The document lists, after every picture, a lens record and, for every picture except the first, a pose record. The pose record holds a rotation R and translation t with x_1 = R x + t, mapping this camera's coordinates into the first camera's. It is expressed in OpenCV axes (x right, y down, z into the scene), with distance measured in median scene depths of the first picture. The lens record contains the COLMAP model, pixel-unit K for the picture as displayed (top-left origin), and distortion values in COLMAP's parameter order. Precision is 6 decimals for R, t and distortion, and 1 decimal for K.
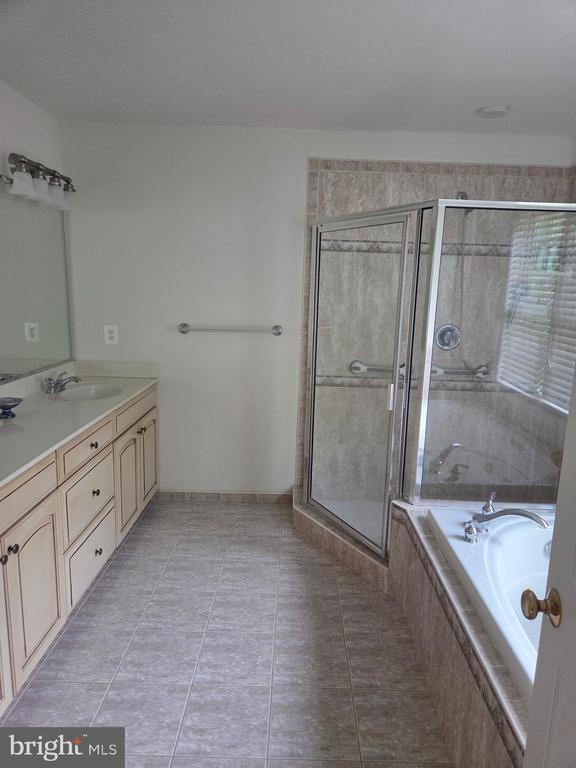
lens RADIAL K [[514.0, 0, 288.0], [0, 514.0, 384.0], [0, 0, 1]] dist [0.073531, -0.064059]
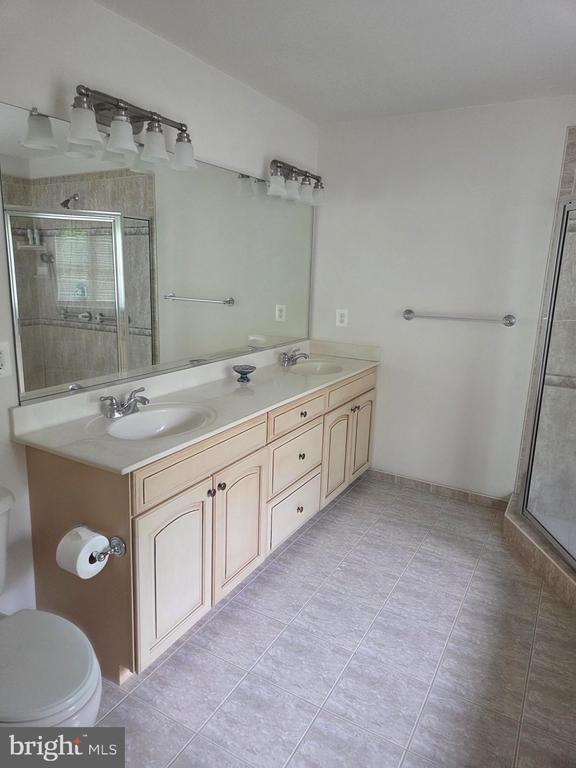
lens RADIAL K [[516.4, 0, 290.6], [0, 516.4, 369.4], [0, 0, 1]] dist [0.088712, -0.068008]
pose [[0.873749, 0.095030, -0.477003, 0.109397], [-0.097159, 0.995062, 0.020267, 0.001379], [0.476574, 0.028637, 0.878668, -0.002204]]
